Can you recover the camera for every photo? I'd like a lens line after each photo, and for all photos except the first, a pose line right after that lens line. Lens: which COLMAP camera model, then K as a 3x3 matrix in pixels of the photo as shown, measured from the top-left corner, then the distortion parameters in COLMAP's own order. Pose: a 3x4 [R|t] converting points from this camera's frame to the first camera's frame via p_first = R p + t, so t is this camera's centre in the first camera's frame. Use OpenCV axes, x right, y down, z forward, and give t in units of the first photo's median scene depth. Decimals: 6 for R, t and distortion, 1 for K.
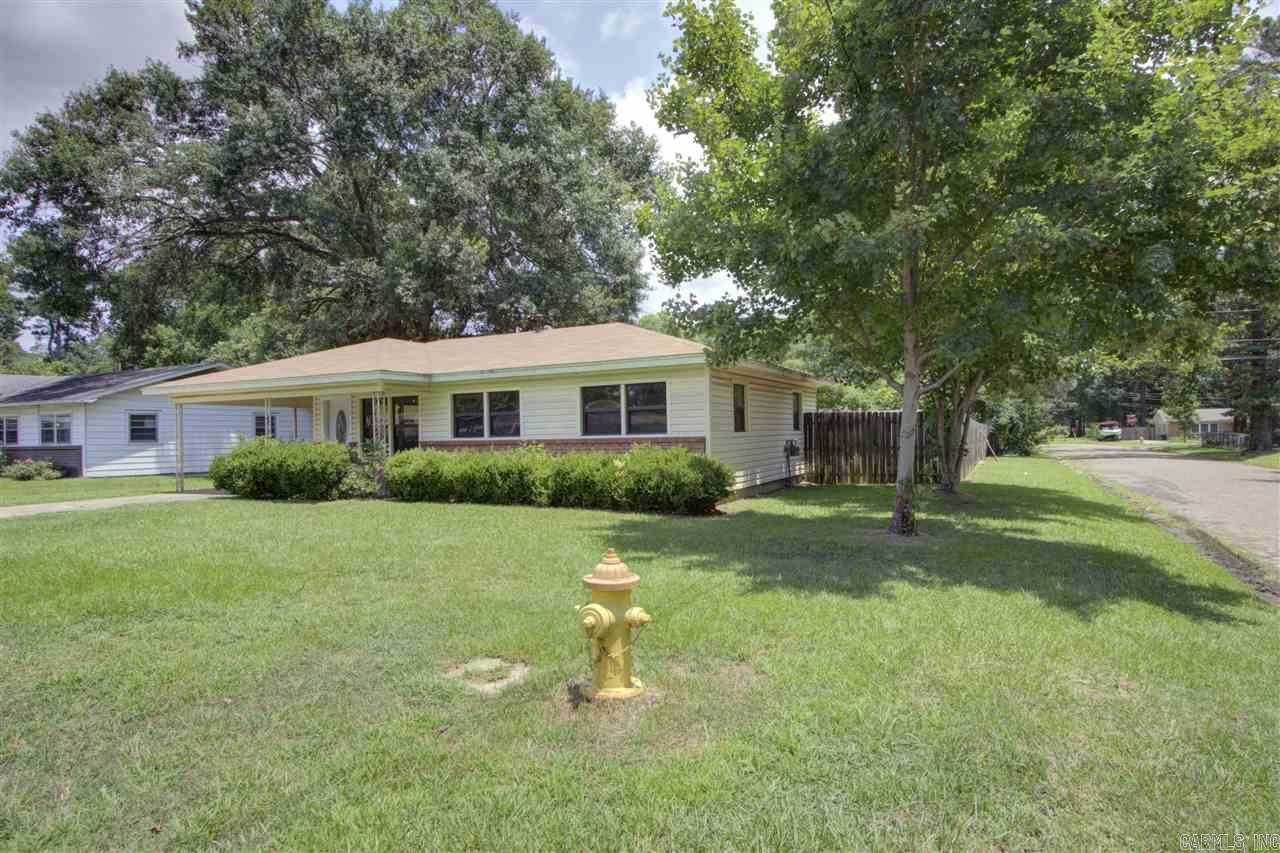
lens RADIAL K [[715.0, 0, 638.4], [0, 715.0, 461.3], [0, 0, 1]] dist [0.001486, 0.000223]
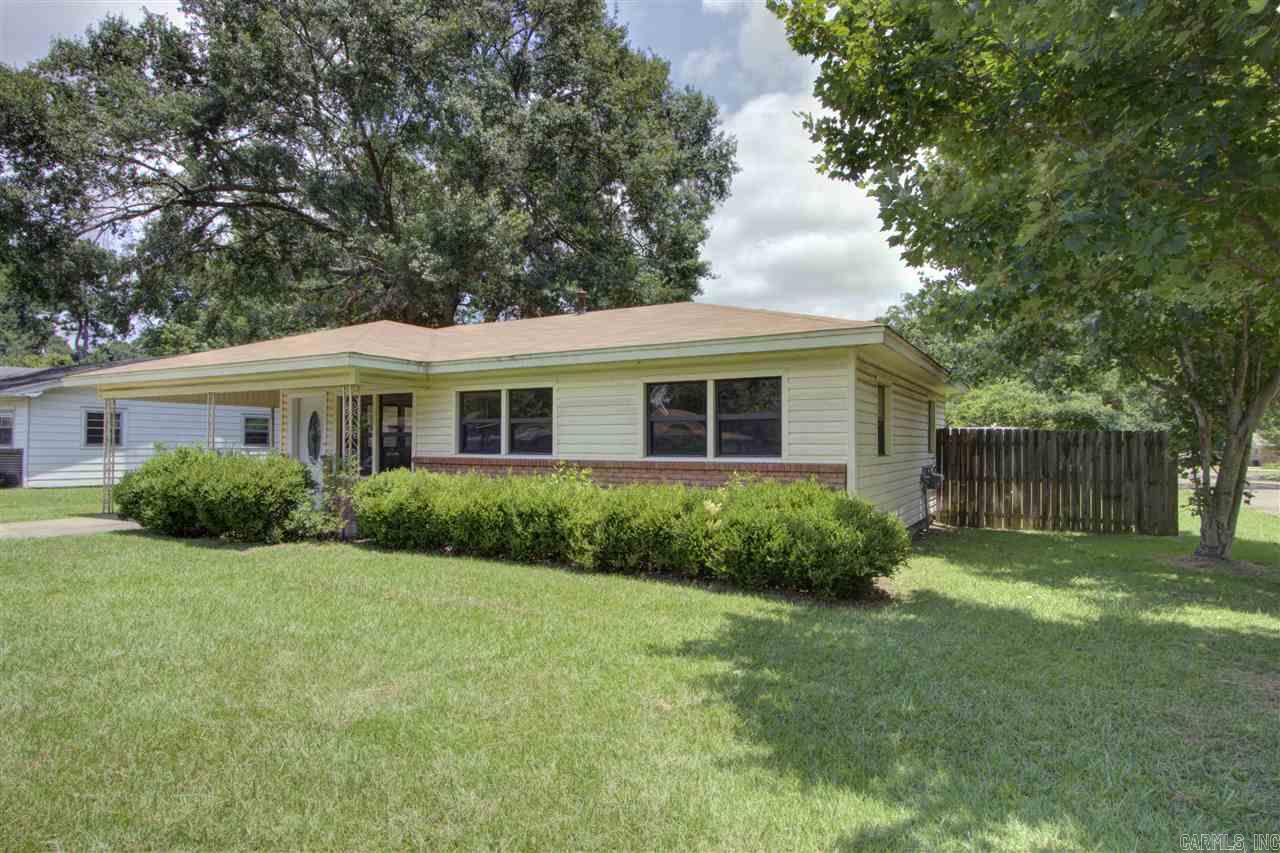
lens RADIAL K [[722.5, 0, 640.0], [0, 722.5, 426.5], [0, 0, 1]] dist [-0.000831, 0.000008]
pose [[0.998628, 0.021878, -0.047577, -0.051364], [-0.024842, 0.997727, -0.062635, -0.020964], [0.046099, 0.063731, 0.996902, 0.322332]]
